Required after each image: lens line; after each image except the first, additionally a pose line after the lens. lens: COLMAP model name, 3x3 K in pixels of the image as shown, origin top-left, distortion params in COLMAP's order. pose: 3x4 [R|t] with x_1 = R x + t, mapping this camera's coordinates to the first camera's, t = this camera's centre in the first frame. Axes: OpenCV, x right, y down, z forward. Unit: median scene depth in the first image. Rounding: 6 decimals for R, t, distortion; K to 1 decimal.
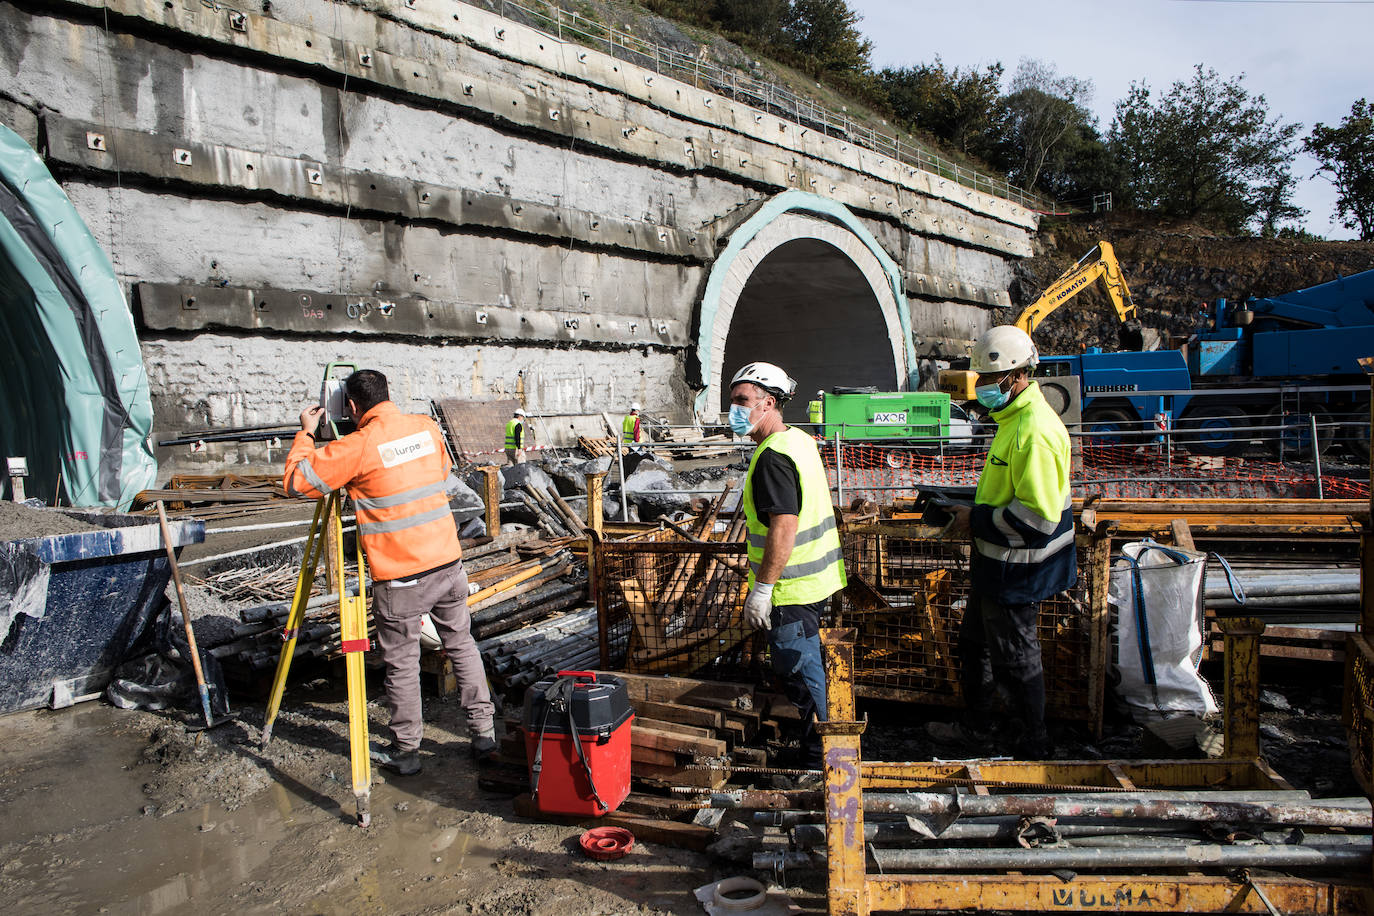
lens RADIAL K [[932.5, 0, 676.1], [0, 932.5, 463.9], [0, 0, 1]] dist [-0.078633, 0.057437]
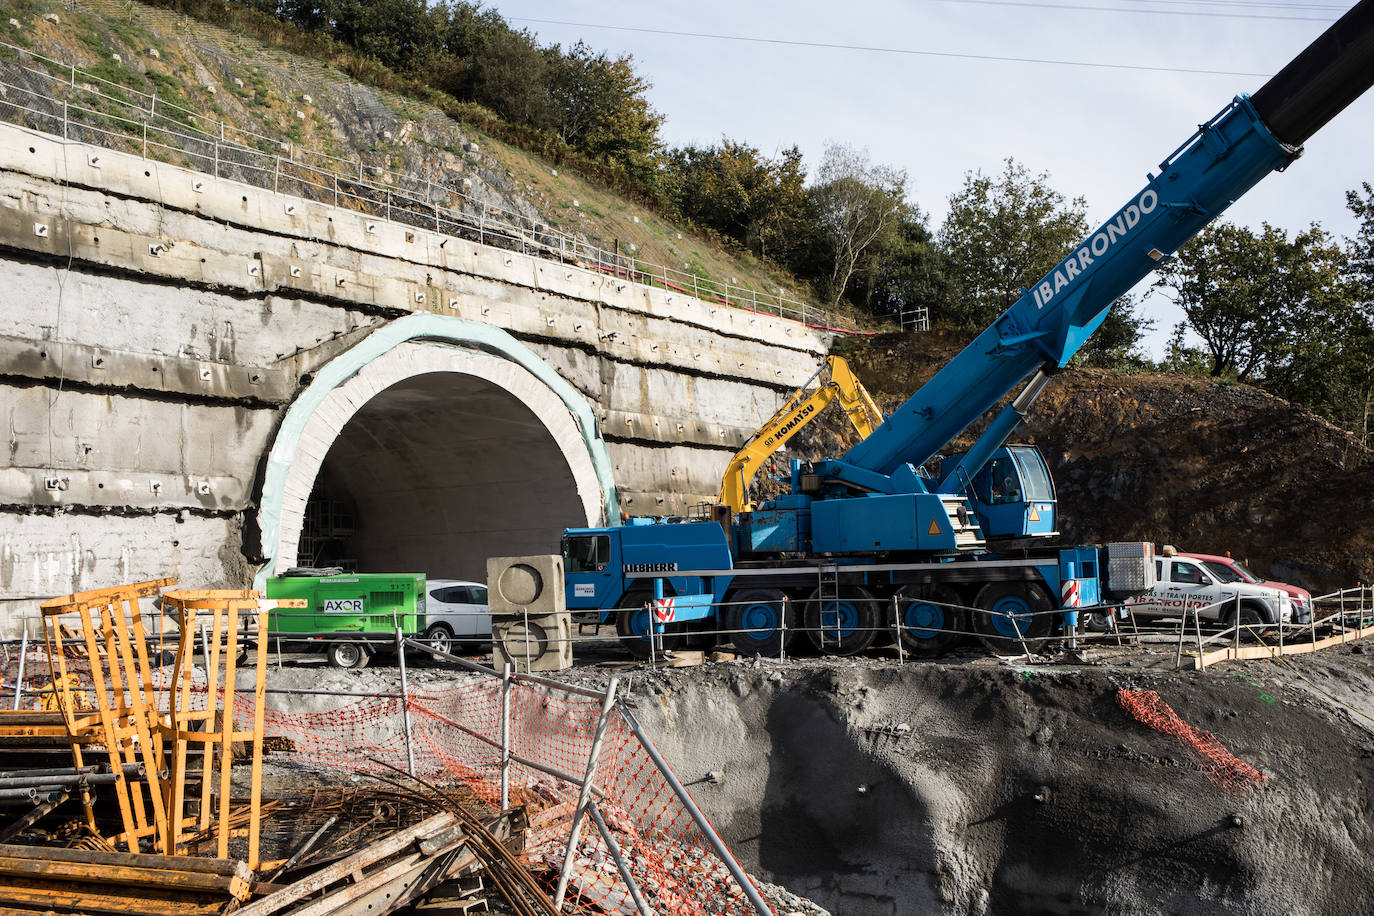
lens RADIAL K [[1287.4, 0, 655.6], [0, 1287.4, 463.9], [0, 0, 1]] dist [-0.076192, 0.081836]
pose [[0.996091, 0.005649, 0.088154, 0.252065], [0.007149, 0.989523, -0.144200, -0.004802], [-0.088045, 0.144267, 0.985614, -0.105721]]
